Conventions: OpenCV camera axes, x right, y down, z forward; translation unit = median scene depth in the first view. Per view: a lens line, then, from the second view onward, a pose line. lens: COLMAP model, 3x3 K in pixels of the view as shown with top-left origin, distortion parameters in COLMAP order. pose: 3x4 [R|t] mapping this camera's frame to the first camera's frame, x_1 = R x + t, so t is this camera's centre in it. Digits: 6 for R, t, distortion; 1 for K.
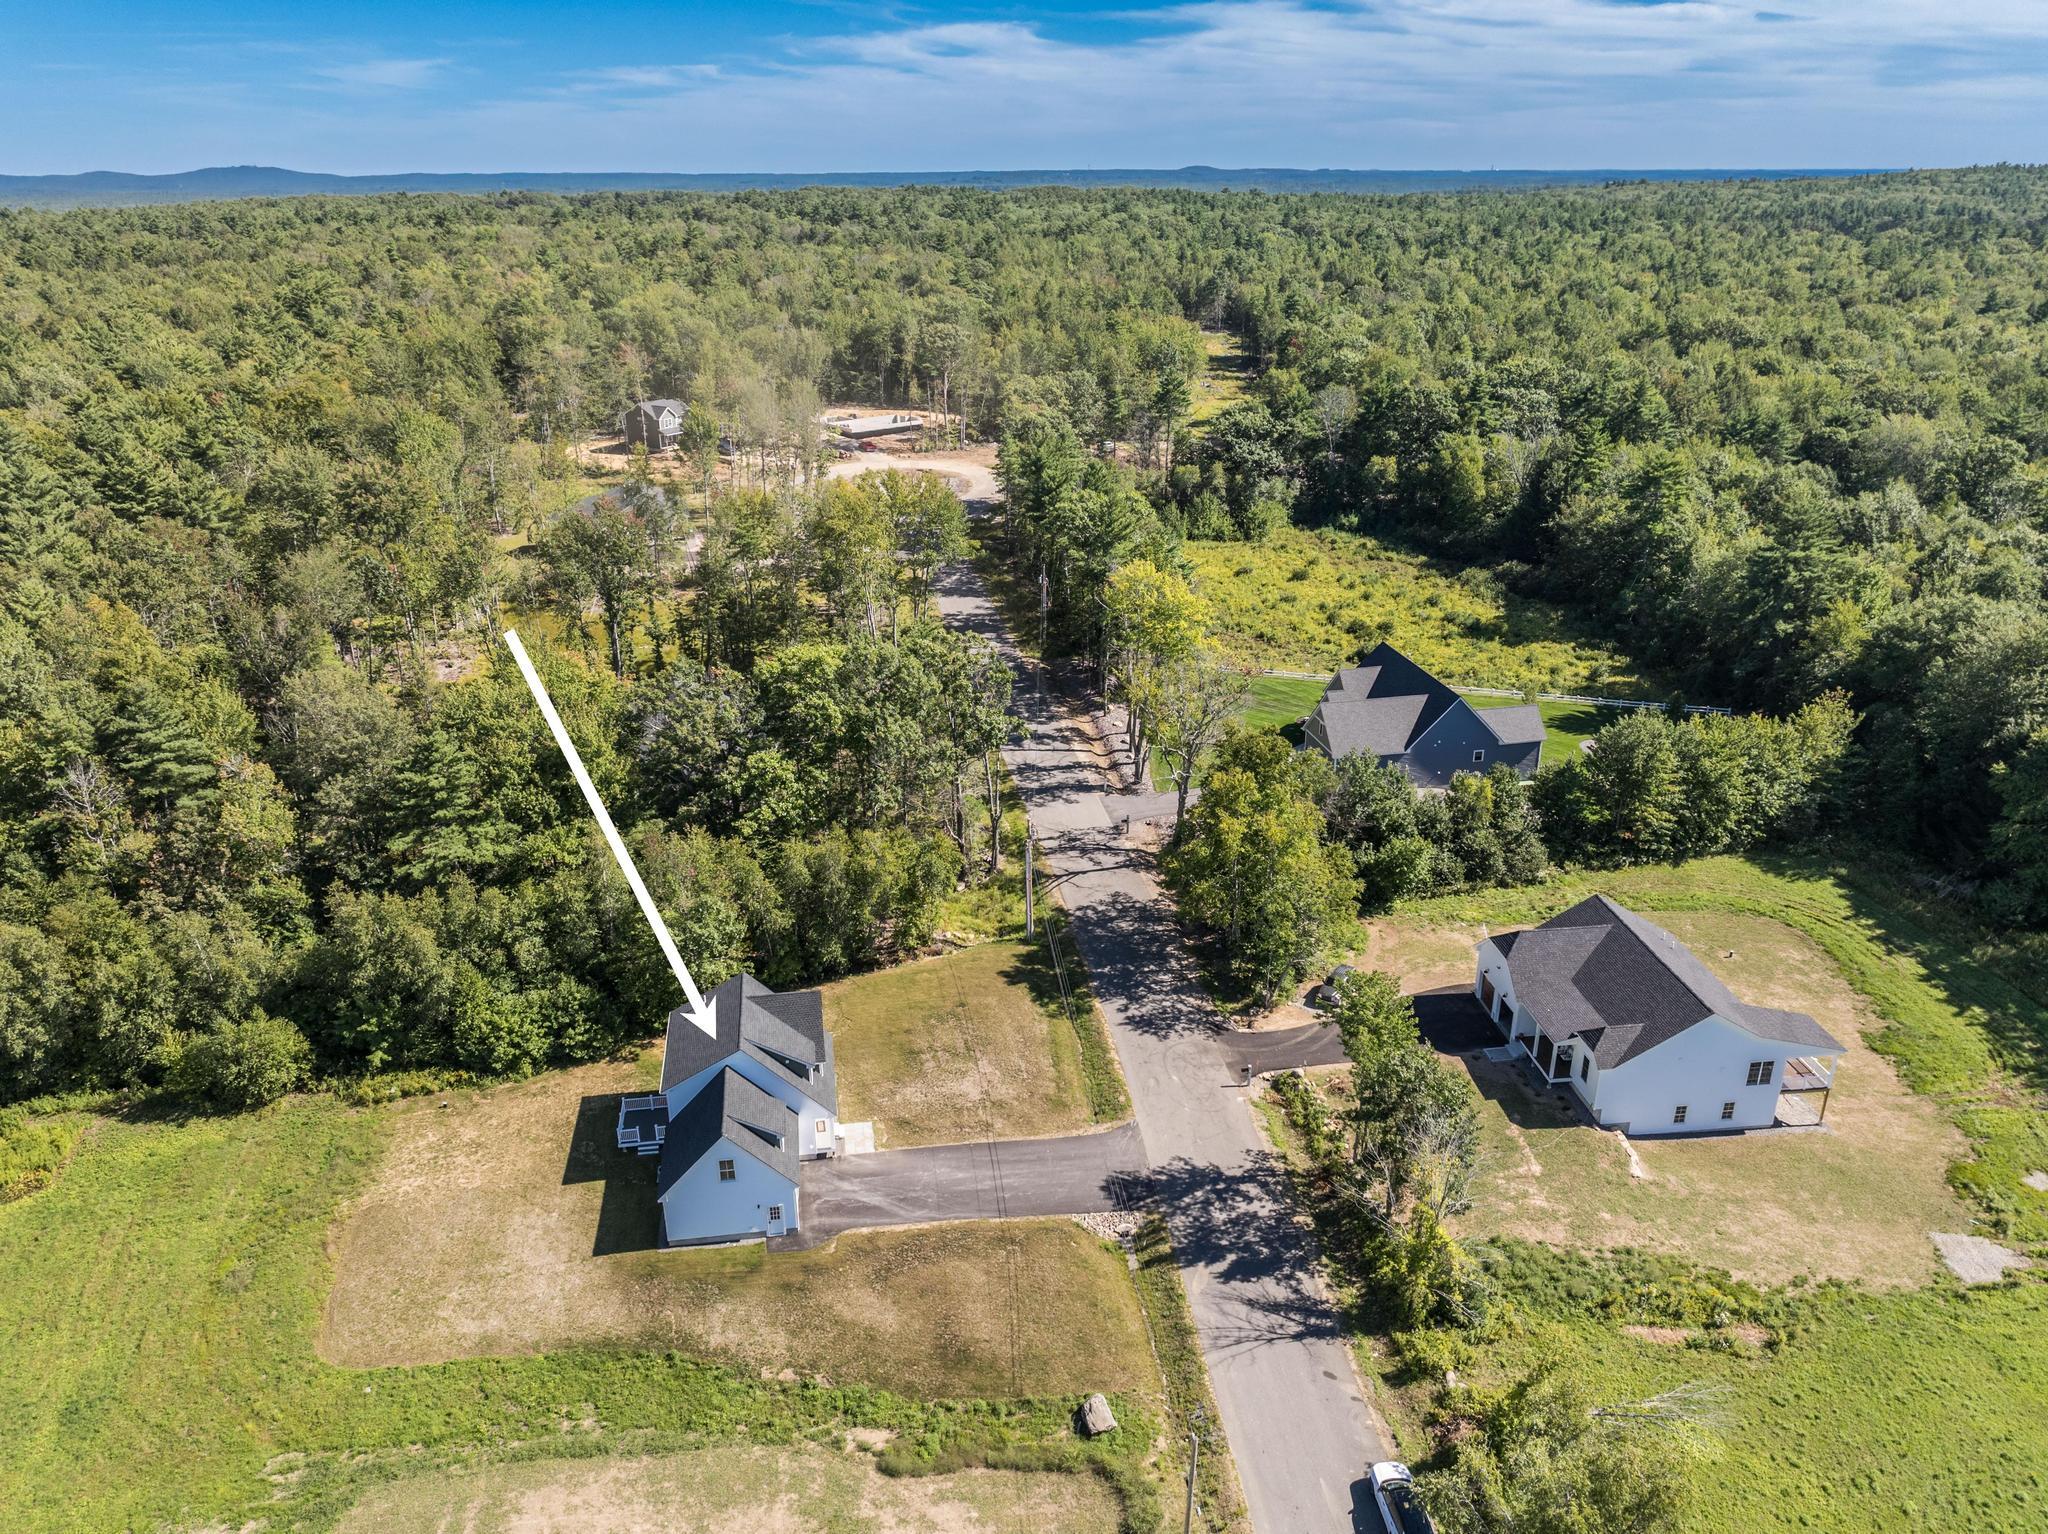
lens RADIAL K [[1514.9, 0, 1030.9], [0, 1514.9, 756.8], [0, 0, 1]] dist [-0.030776, 0.009432]
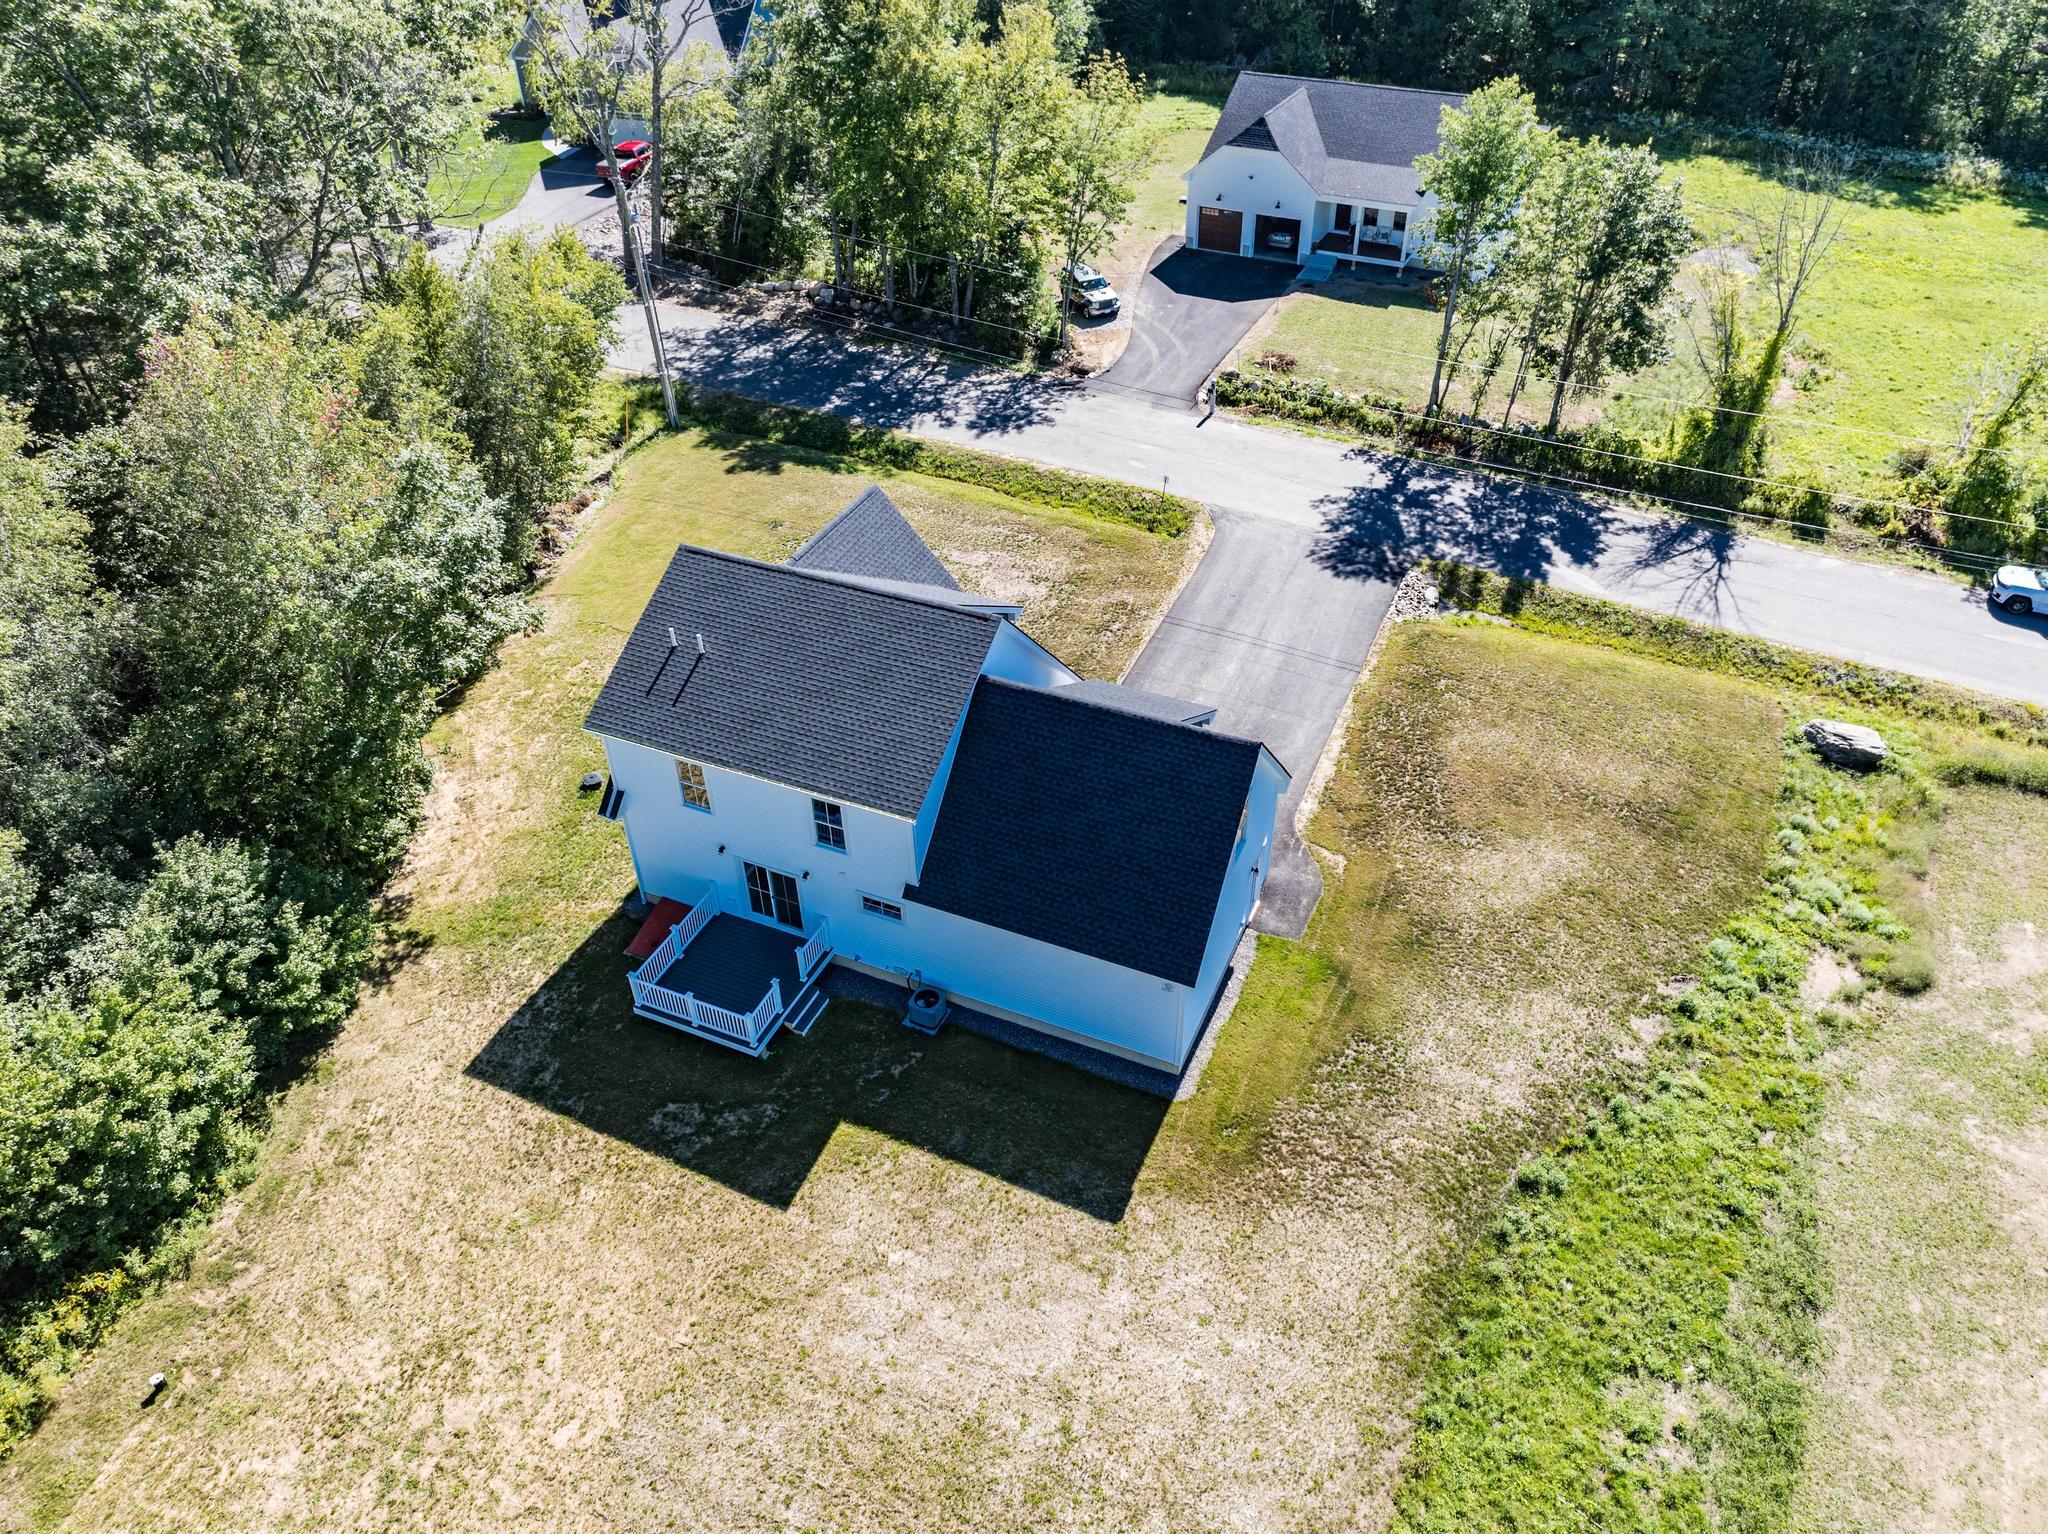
lens RADIAL K [[1460.3, 0, 1034.5], [0, 1460.3, 765.8], [0, 0, 1]] dist [-0.032536, 0.008128]
pose [[0.530307, -0.519517, 0.669982, -0.374841], [0.329636, 0.854424, 0.401622, 0.061754], [-0.781098, 0.007867, 0.624359, 0.607024]]
